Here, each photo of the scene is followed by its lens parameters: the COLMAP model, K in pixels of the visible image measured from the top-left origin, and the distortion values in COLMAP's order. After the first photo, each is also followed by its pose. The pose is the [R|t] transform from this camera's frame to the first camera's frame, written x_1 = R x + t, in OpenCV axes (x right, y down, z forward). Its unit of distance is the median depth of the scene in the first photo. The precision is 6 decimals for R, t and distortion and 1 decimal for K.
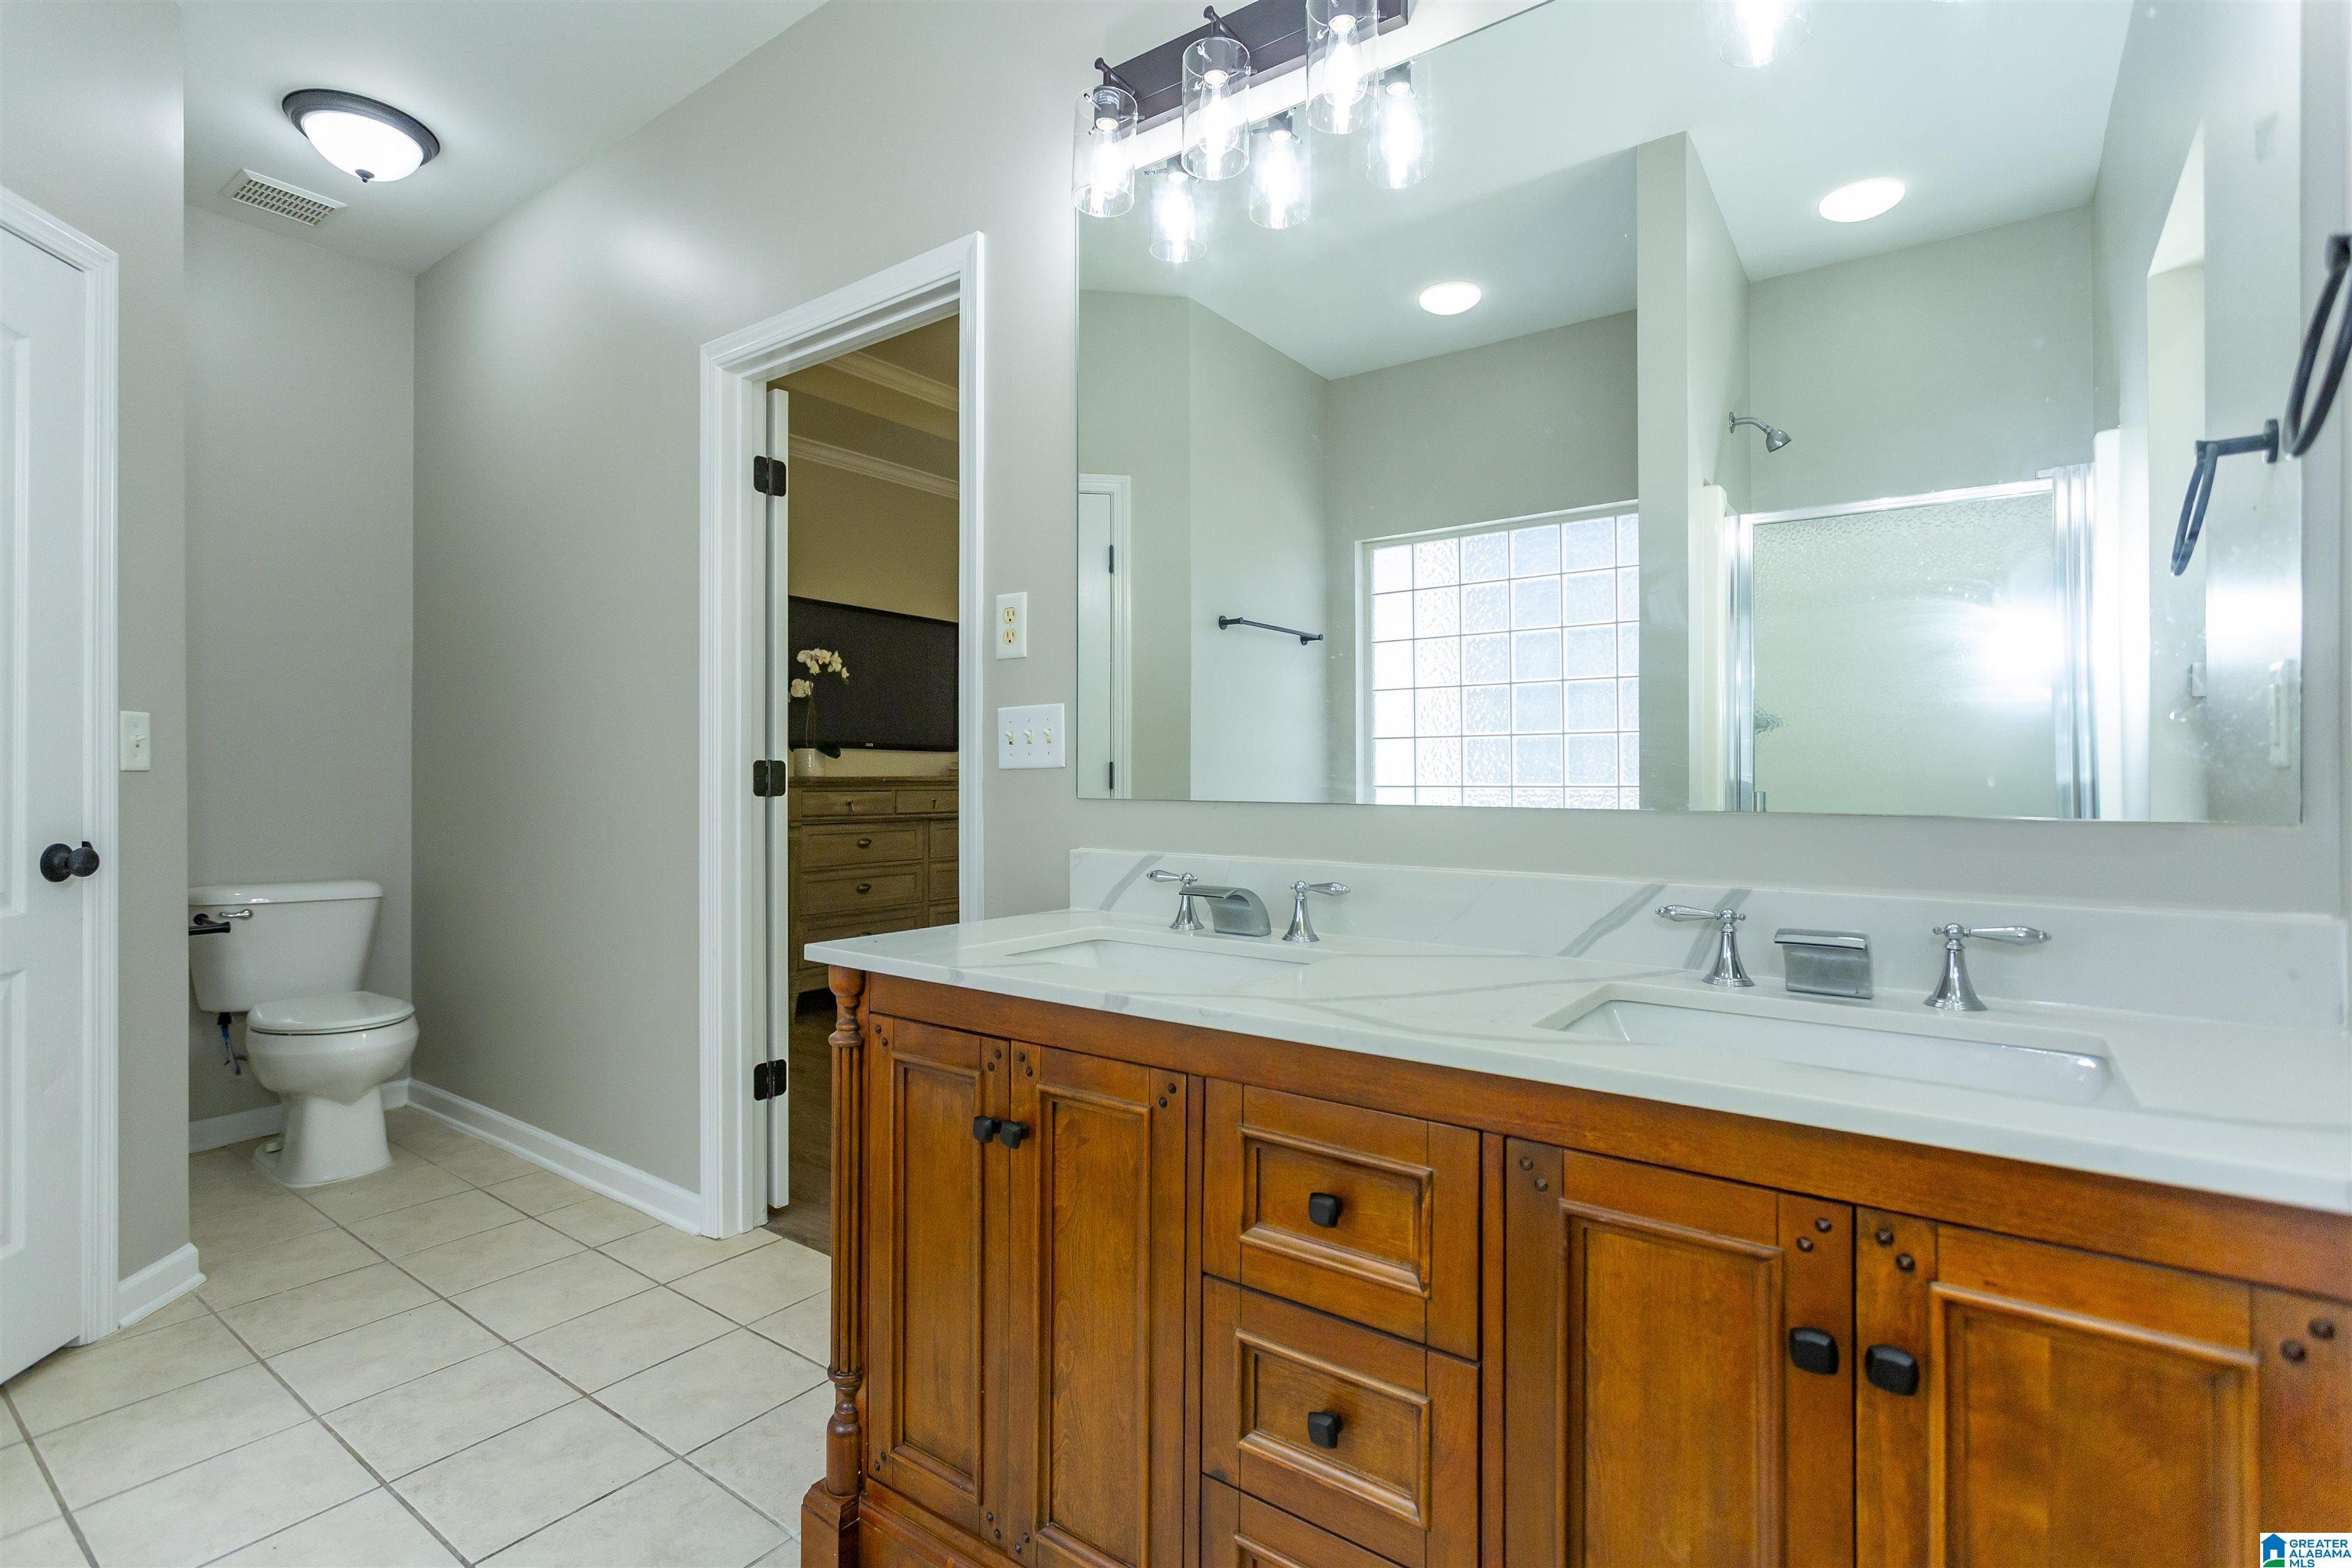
lens RADIAL K [[1115.5, 0, 1190.4], [0, 1115.5, 766.7], [0, 0, 1]] dist [0.003612, 0.000851]
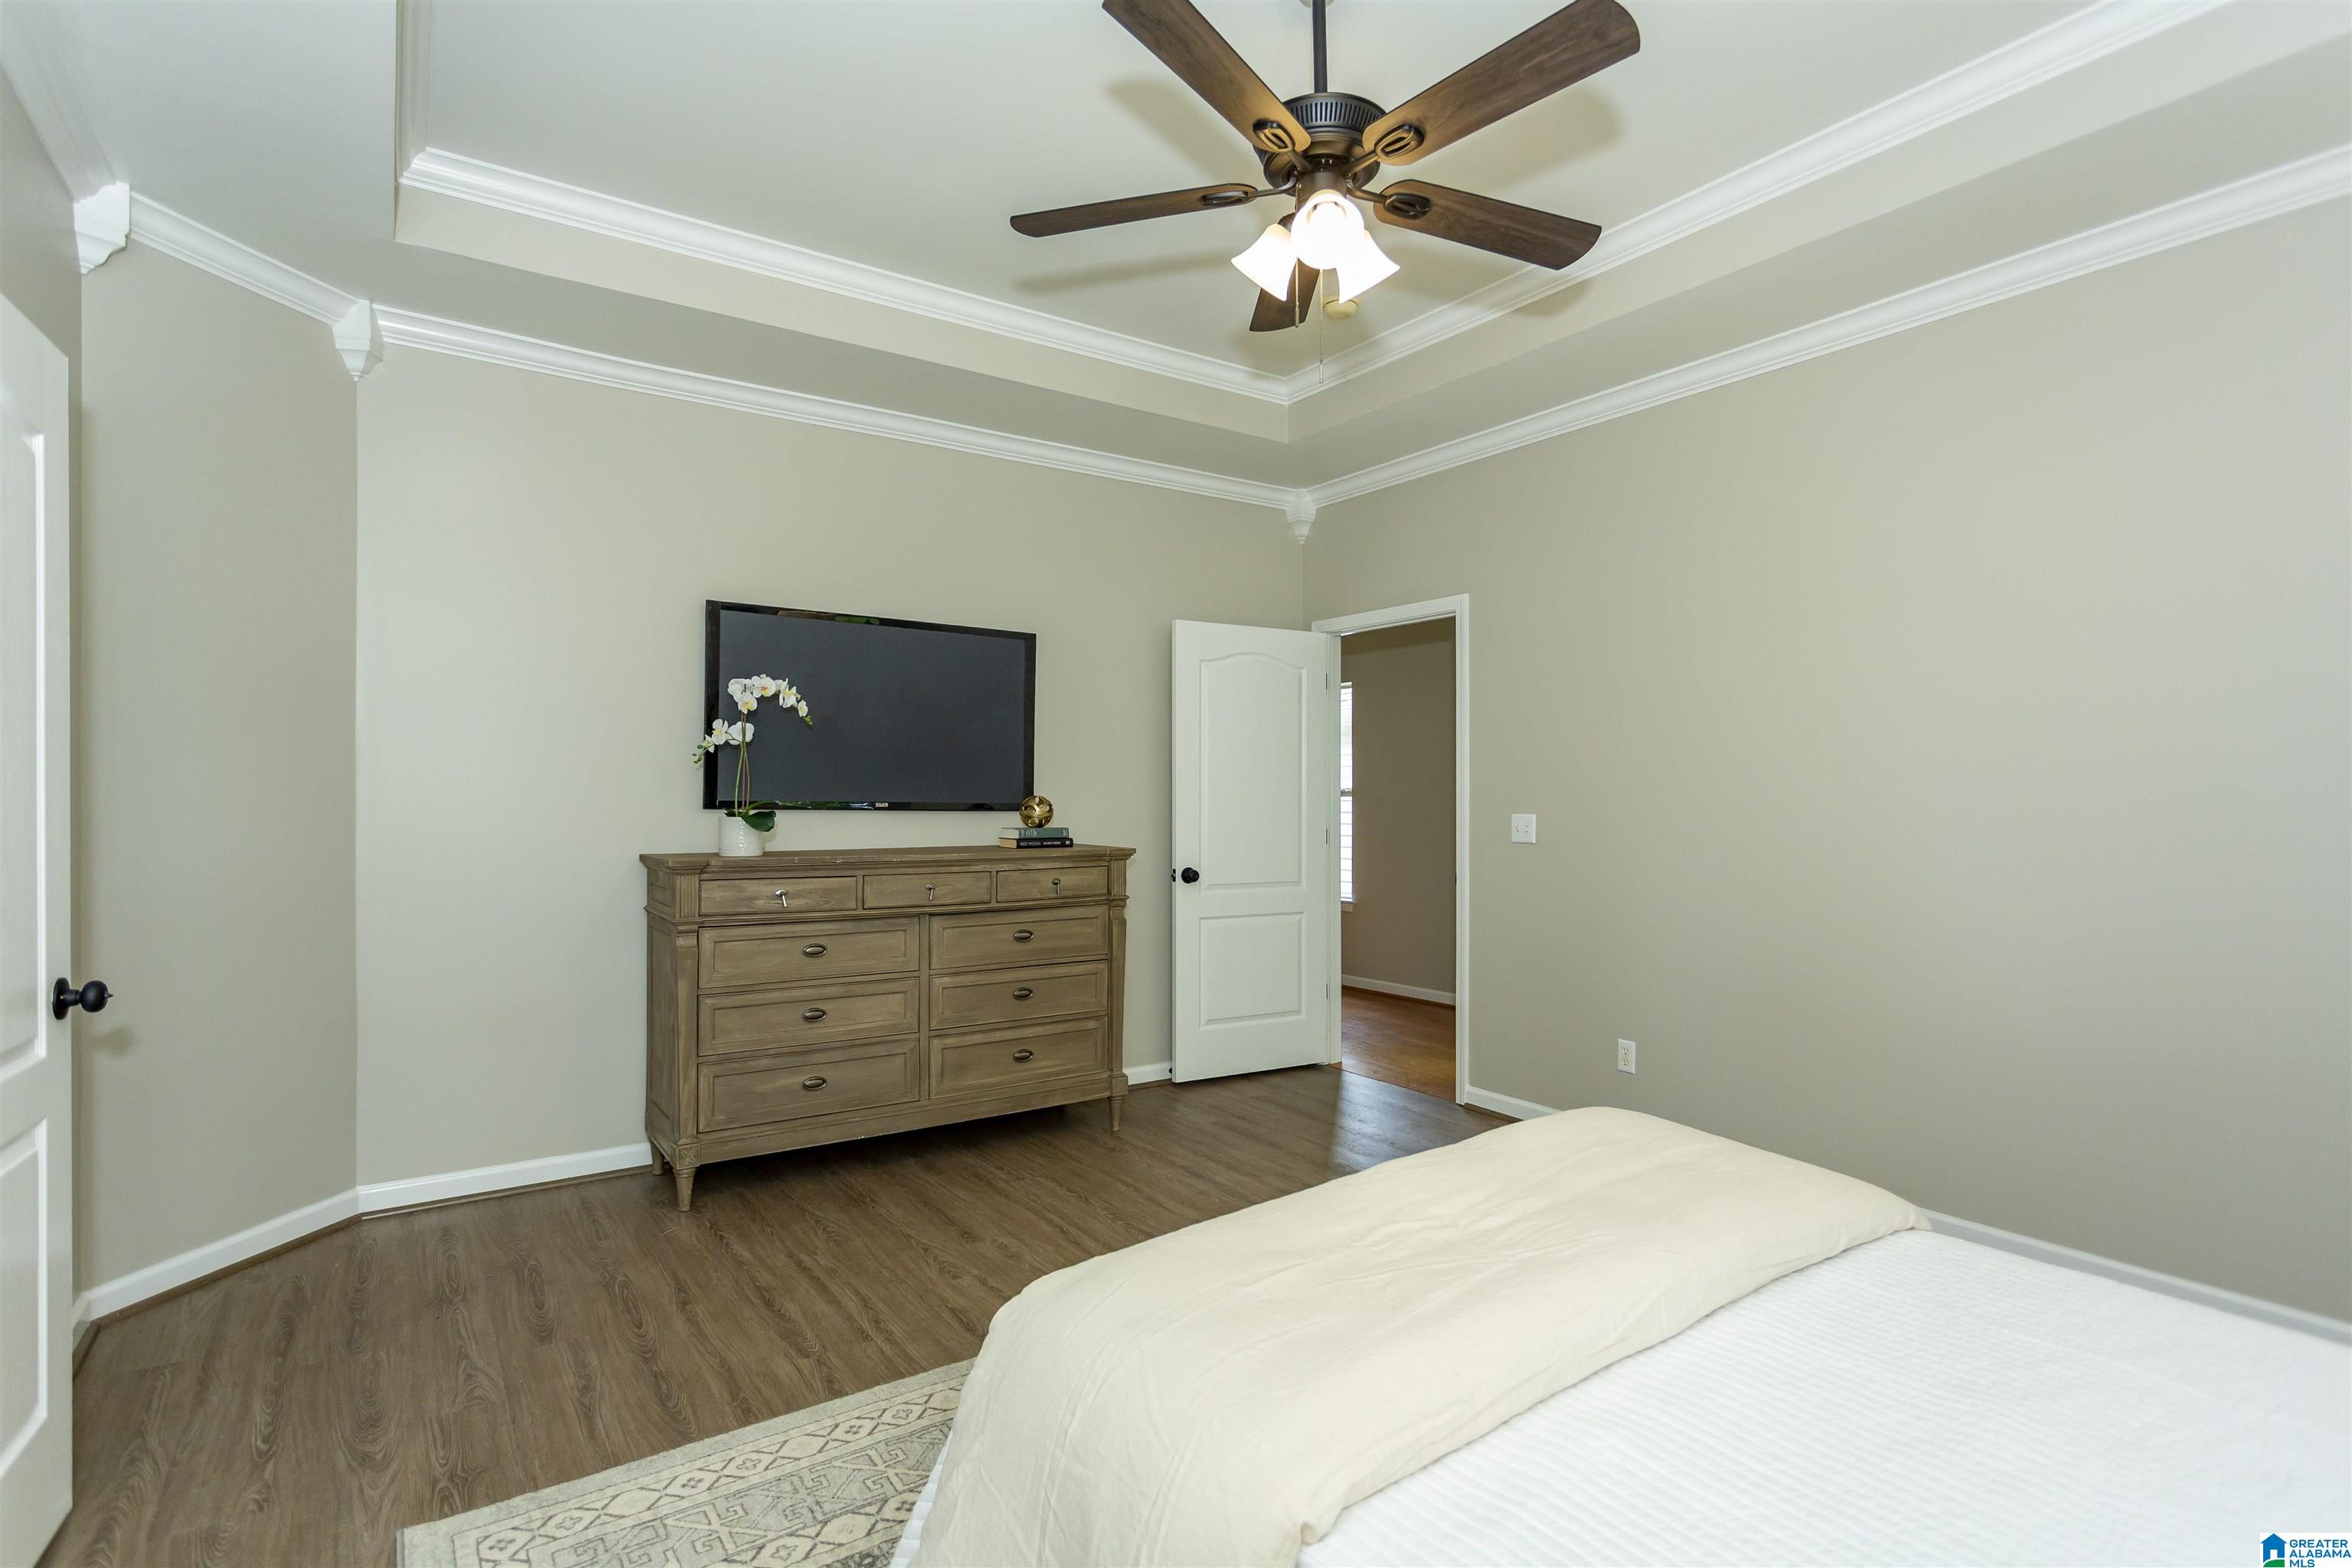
lens RADIAL K [[1142.0, 0, 1160.2], [0, 1142.0, 806.9], [0, 0, 1]] dist [0.004931, 0.000799]
pose [[0.936697, 0.005073, -0.350105, 0.164651], [0.000248, 0.999885, 0.015152, -0.033106], [0.350141, -0.014280, 0.936588, 0.410050]]
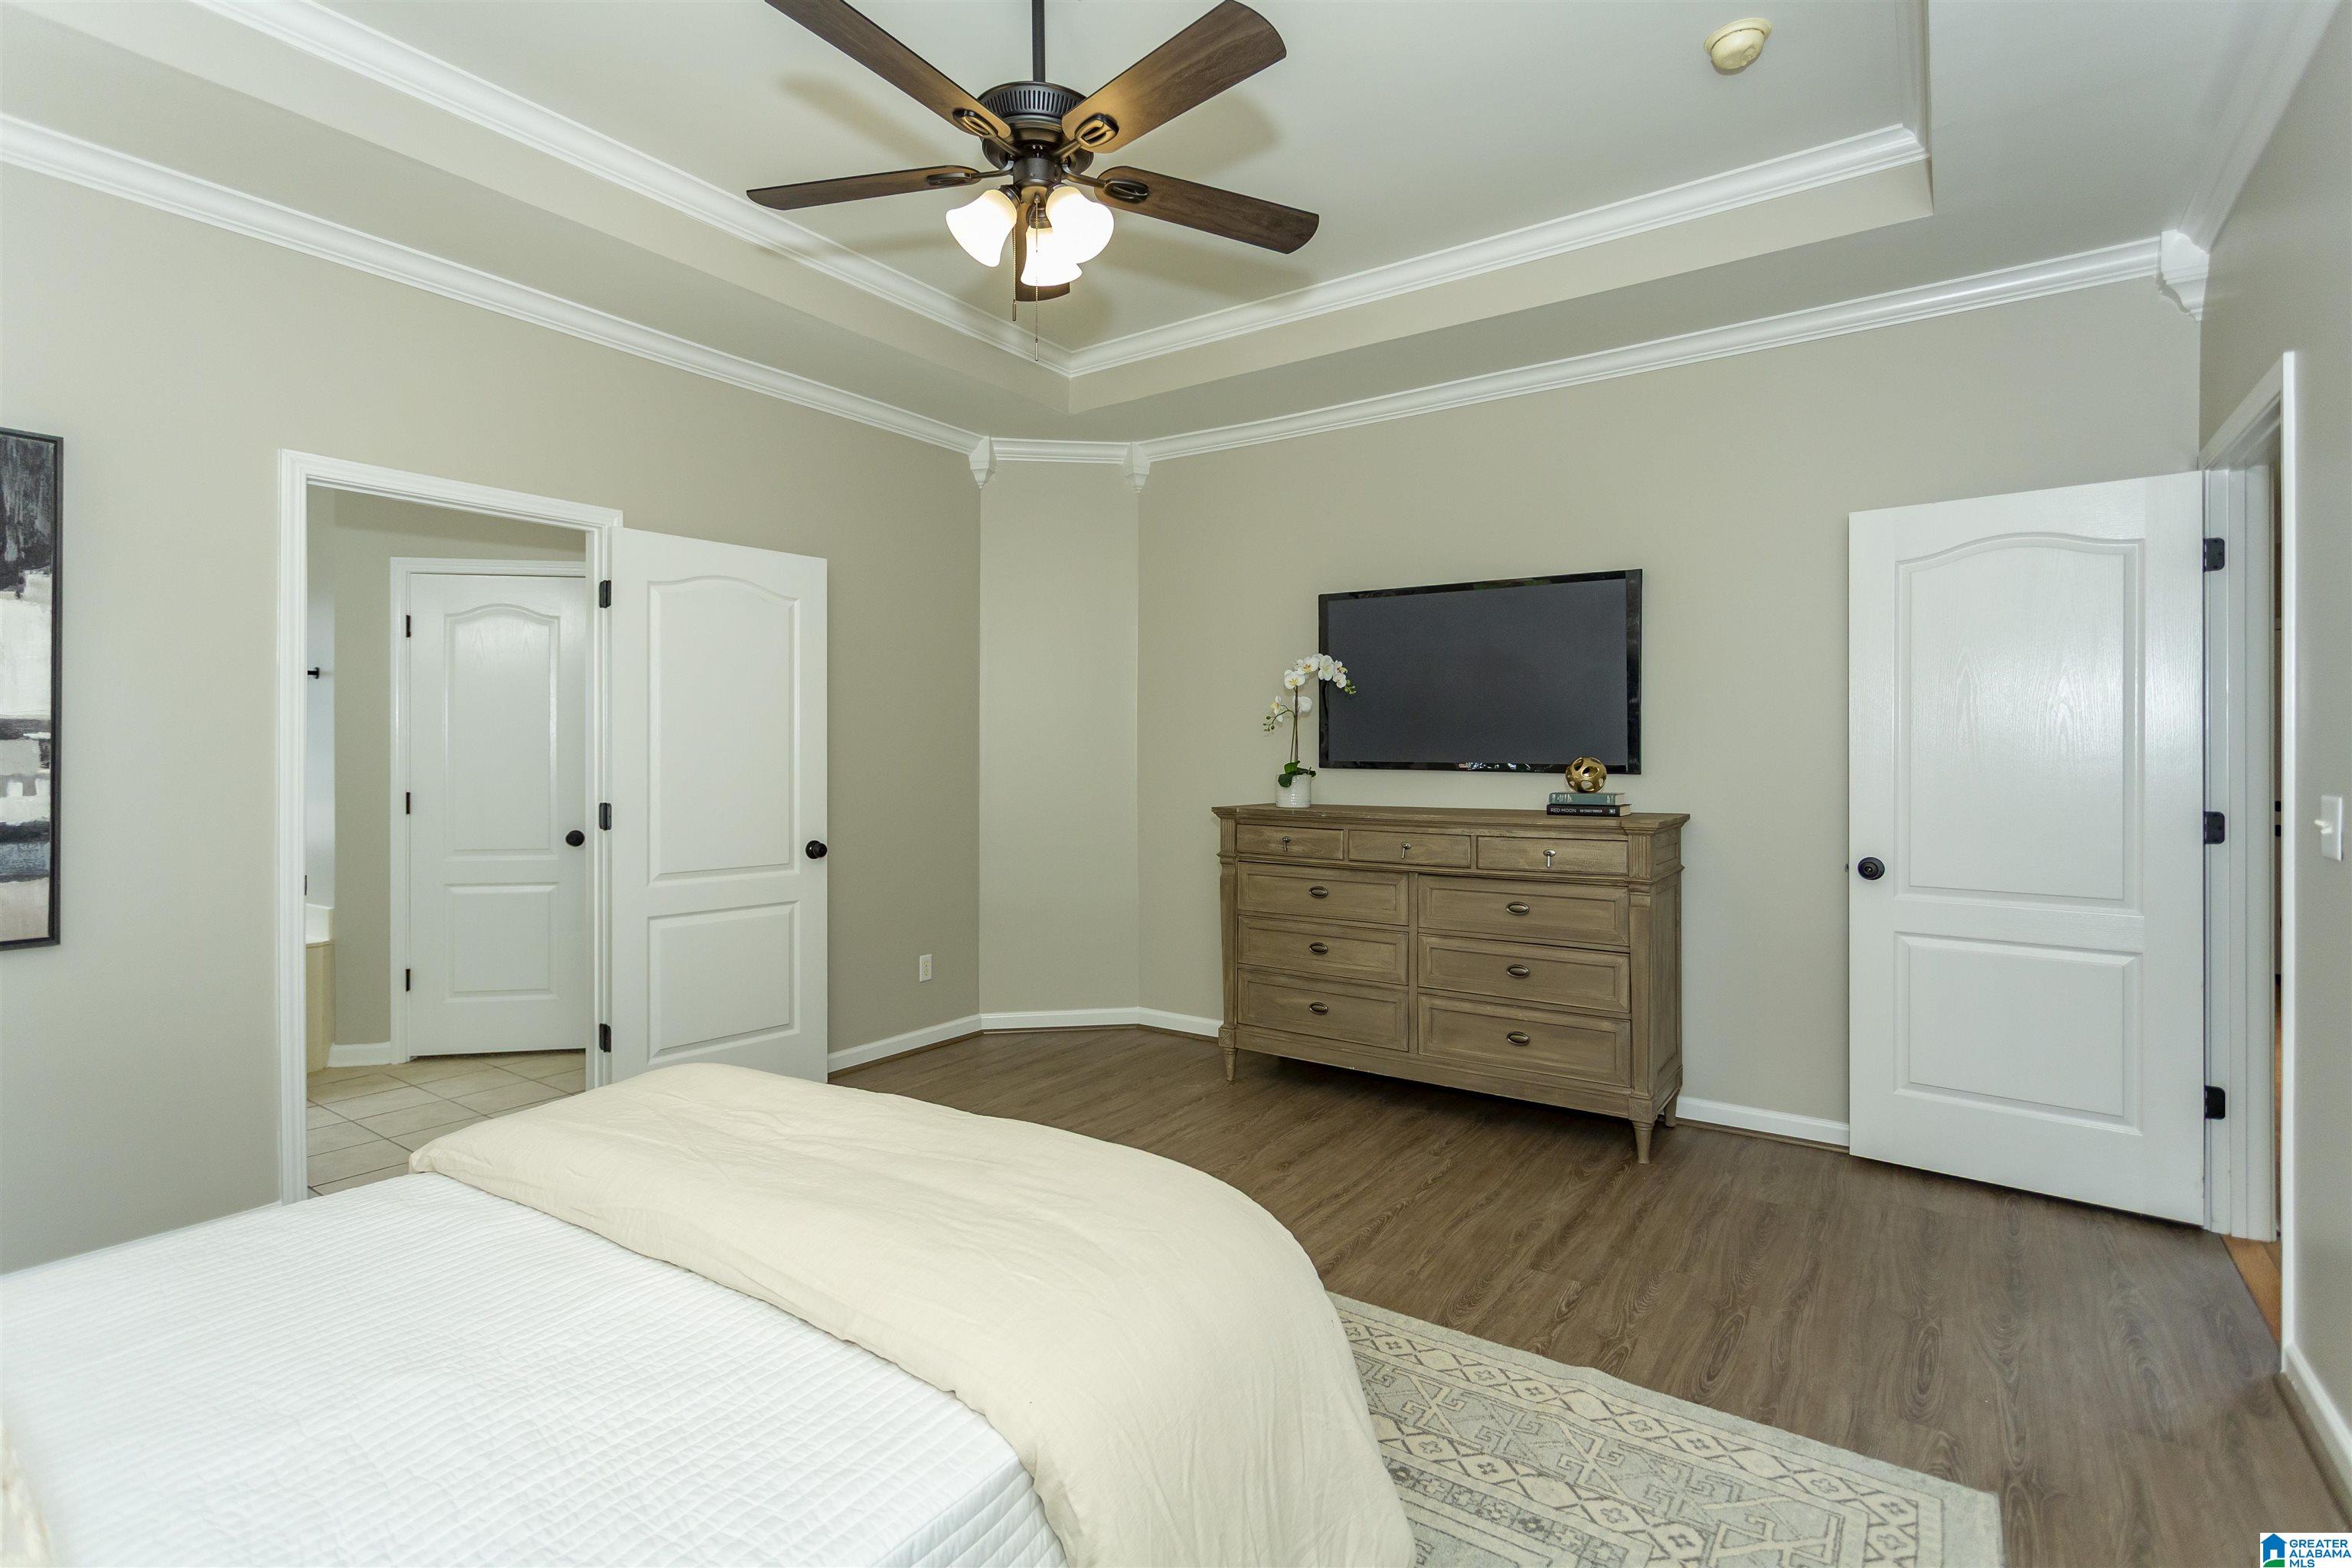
lens RADIAL K [[1115.5, 0, 1190.4], [0, 1115.5, 766.7], [0, 0, 1]] dist [0.003612, 0.000851]
pose [[0.020188, 0.010476, -0.999741, 0.514303], [0.005902, 0.999926, 0.010598, -0.031438], [0.999779, -0.006115, 0.020124, 0.903373]]
